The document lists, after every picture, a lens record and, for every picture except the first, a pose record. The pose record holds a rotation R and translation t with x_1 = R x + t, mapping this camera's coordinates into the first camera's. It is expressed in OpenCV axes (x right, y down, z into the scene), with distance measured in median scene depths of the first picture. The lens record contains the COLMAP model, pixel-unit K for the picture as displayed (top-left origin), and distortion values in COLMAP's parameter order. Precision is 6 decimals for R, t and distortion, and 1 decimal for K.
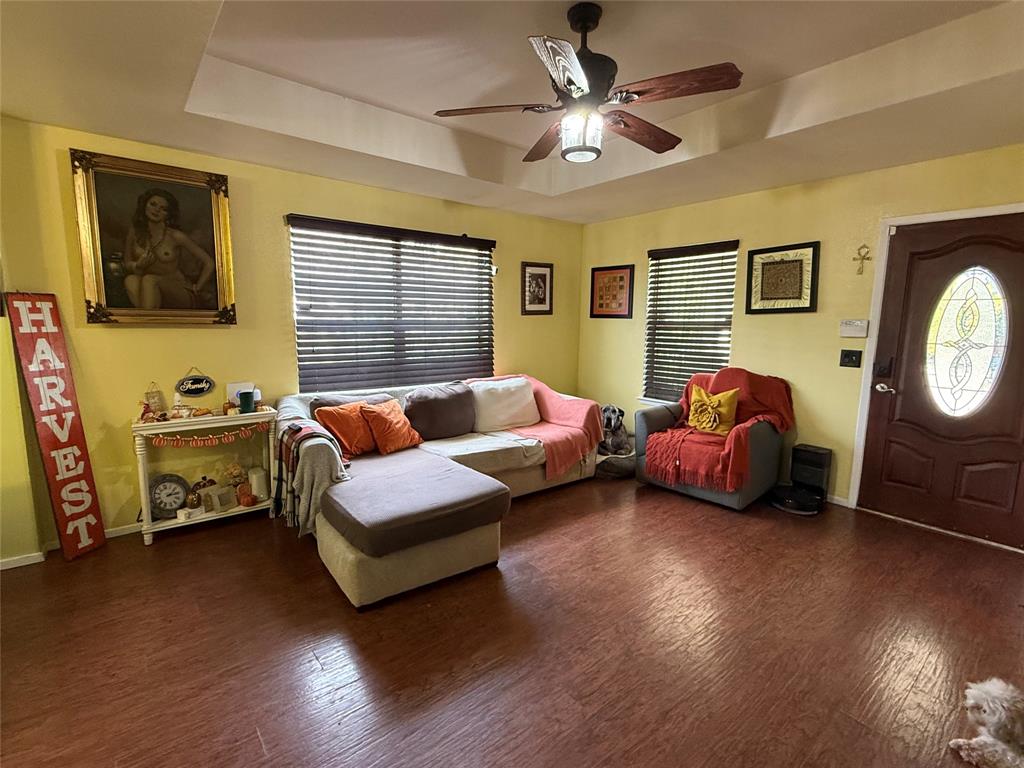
lens RADIAL K [[480.5, 0, 512.0], [0, 480.5, 384.0], [0, 0, 1]] dist [0.001677, 0.000102]
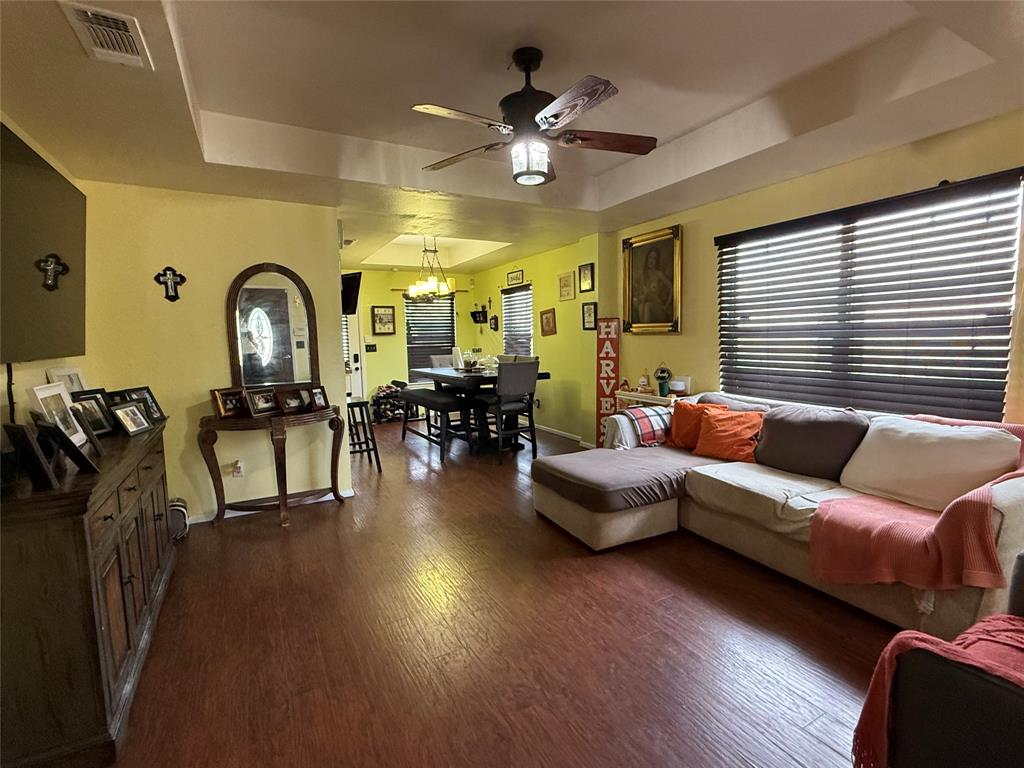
lens RADIAL K [[480.5, 0, 512.0], [0, 480.5, 384.0], [0, 0, 1]] dist [0.001677, 0.000102]
pose [[-0.180082, 0.101276, -0.978424, 0.852028], [-0.101260, 0.987492, 0.120852, -0.096642], [0.978426, 0.120839, -0.167574, 0.789836]]
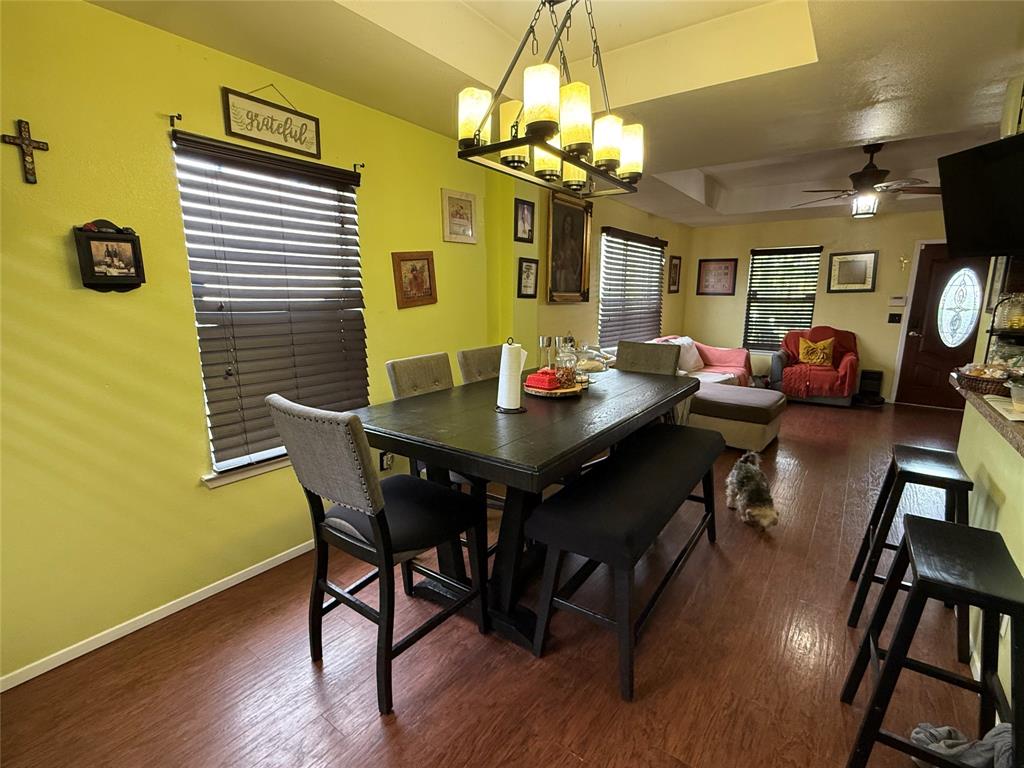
lens RADIAL K [[480.5, 0, 512.0], [0, 480.5, 384.0], [0, 0, 1]] dist [0.001677, 0.000102]
pose [[0.966894, -0.051971, 0.249830, -1.195892], [0.038995, 0.997634, 0.056618, 0.035547], [-0.252181, -0.045002, 0.966633, -0.393131]]
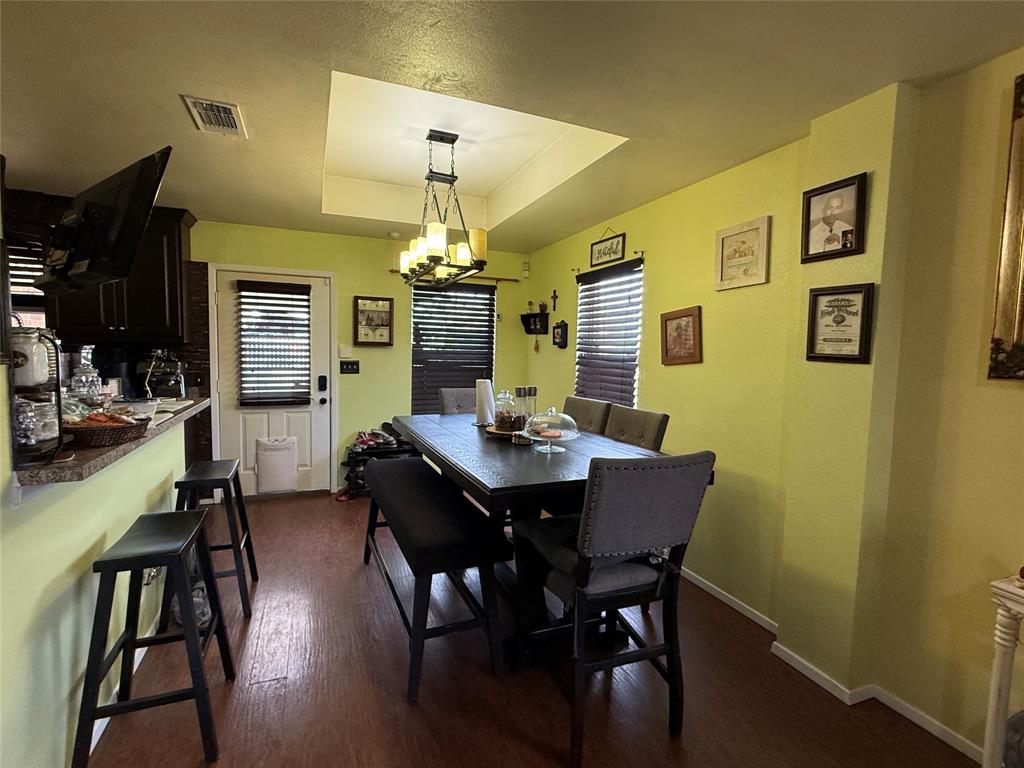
lens RADIAL K [[480.5, 0, 512.0], [0, 480.5, 384.0], [0, 0, 1]] dist [0.001677, 0.000102]
pose [[-0.287520, 0.059781, -0.955907, -0.145949], [-0.146593, 0.983544, 0.105602, -0.083977], [0.946490, 0.170492, -0.274025, 0.534562]]
